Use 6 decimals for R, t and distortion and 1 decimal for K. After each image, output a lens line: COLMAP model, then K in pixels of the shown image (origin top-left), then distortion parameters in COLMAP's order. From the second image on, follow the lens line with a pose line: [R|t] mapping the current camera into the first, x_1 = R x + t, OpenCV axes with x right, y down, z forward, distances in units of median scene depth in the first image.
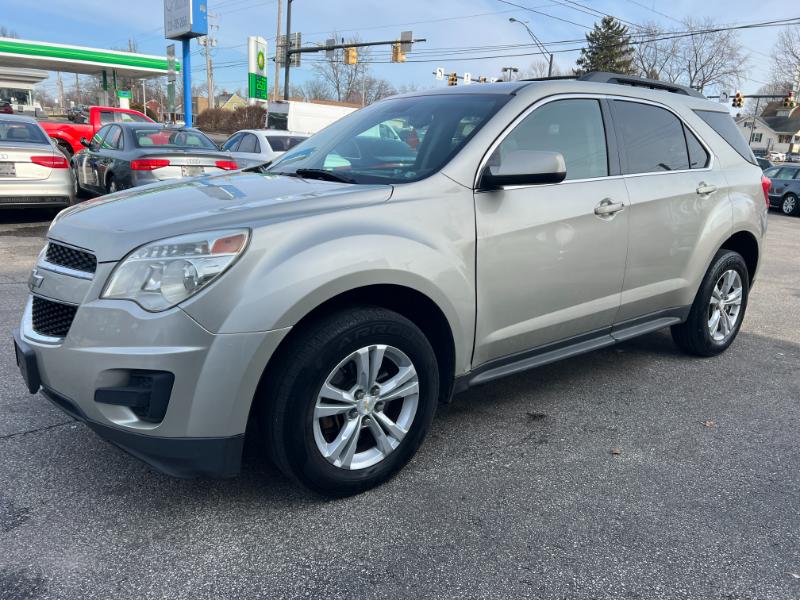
lens RADIAL K [[608.6, 0, 400.3], [0, 608.6, 293.6], [0, 0, 1]] dist [0.052754, -0.061662]
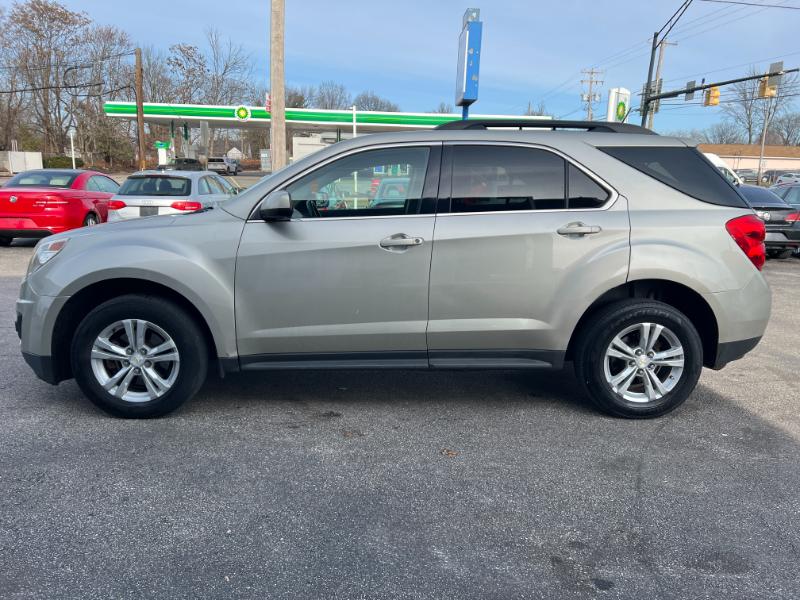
lens RADIAL K [[605.4, 0, 400.0], [0, 605.4, 300.0], [0, 0, 1]] dist [0.046625, -0.050366]
pose [[0.806866, 0.087226, -0.584259, 0.798579], [-0.126292, 0.991643, -0.026364, -0.003167], [0.577077, 0.095060, 0.811139, 0.086119]]
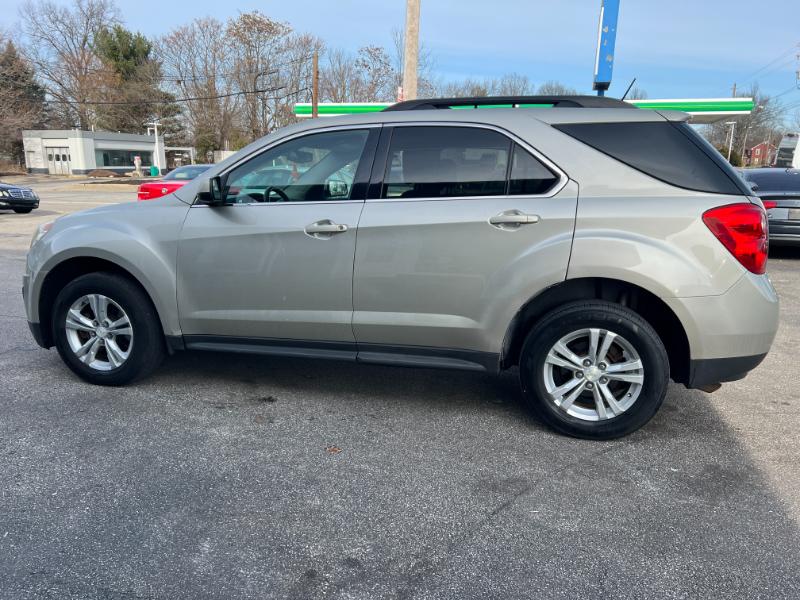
lens RADIAL K [[605.4, 0, 400.0], [0, 605.4, 300.0], [0, 0, 1]] dist [0.046625, -0.050366]
pose [[0.598861, 0.130142, -0.790208, 1.030773], [-0.177010, 0.983814, 0.027881, -0.053926], [0.781046, 0.123178, 0.612205, 0.367057]]
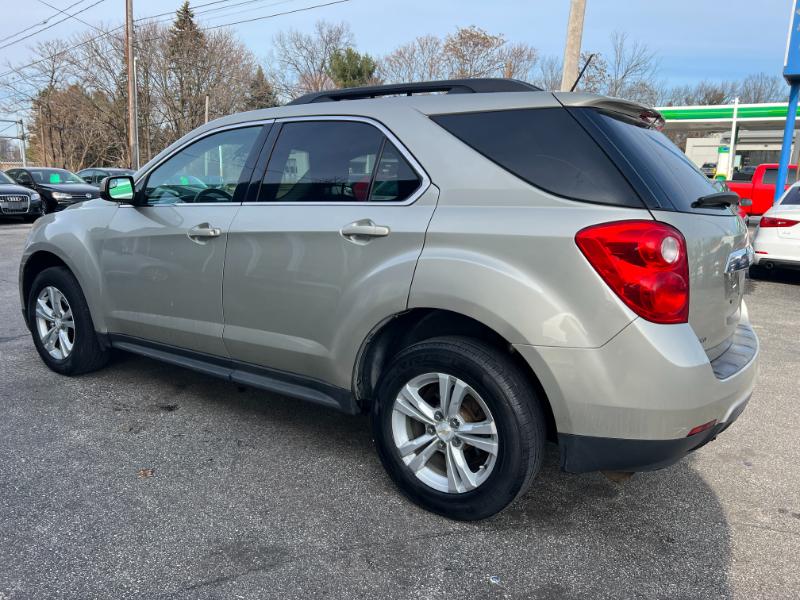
lens RADIAL K [[605.4, 0, 400.0], [0, 605.4, 300.0], [0, 0, 1]] dist [0.046625, -0.050366]
pose [[0.293670, 0.151522, -0.943822, 1.117459], [-0.238765, 0.967688, 0.081061, -0.151678], [0.925607, 0.201547, 0.320359, 0.799404]]
